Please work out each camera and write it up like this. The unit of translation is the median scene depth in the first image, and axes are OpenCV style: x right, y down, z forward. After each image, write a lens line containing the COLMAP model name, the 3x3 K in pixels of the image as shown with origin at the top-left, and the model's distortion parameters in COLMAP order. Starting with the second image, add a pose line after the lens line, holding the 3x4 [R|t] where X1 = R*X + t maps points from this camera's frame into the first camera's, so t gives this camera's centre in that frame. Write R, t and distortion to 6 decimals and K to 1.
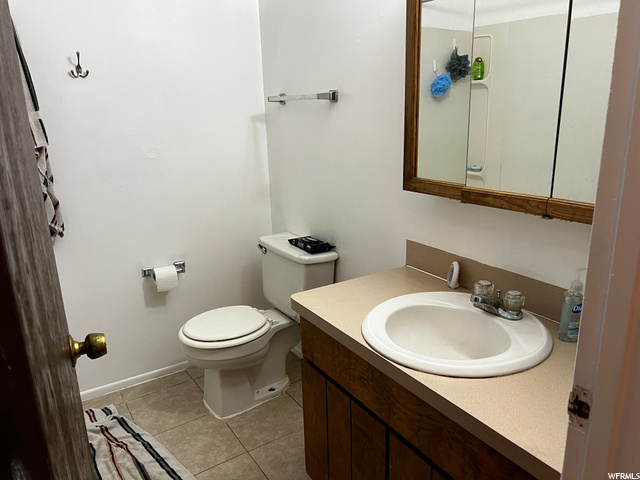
lens RADIAL K [[484.4, 0, 320.0], [0, 484.4, 240.0], [0, 0, 1]] dist [0.006490, 0.001704]
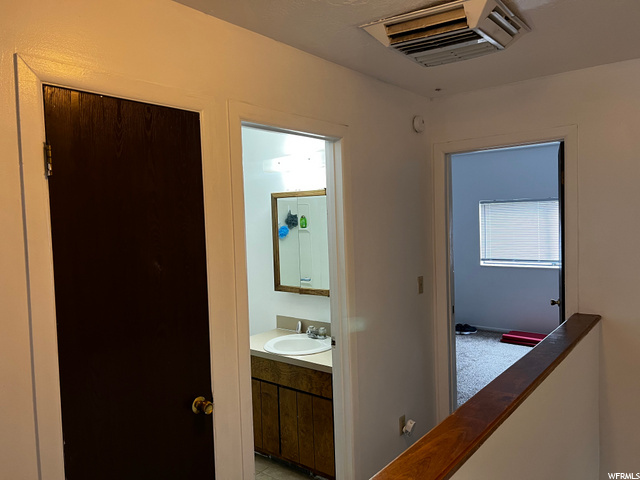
lens RADIAL K [[484.4, 0, 320.0], [0, 484.4, 240.0], [0, 0, 1]] dist [0.006490, 0.001704]
pose [[0.946233, -0.013050, 0.323223, -0.402480], [0.084451, 0.974501, -0.207886, 0.173137], [-0.312268, 0.224005, 0.923207, -1.366230]]
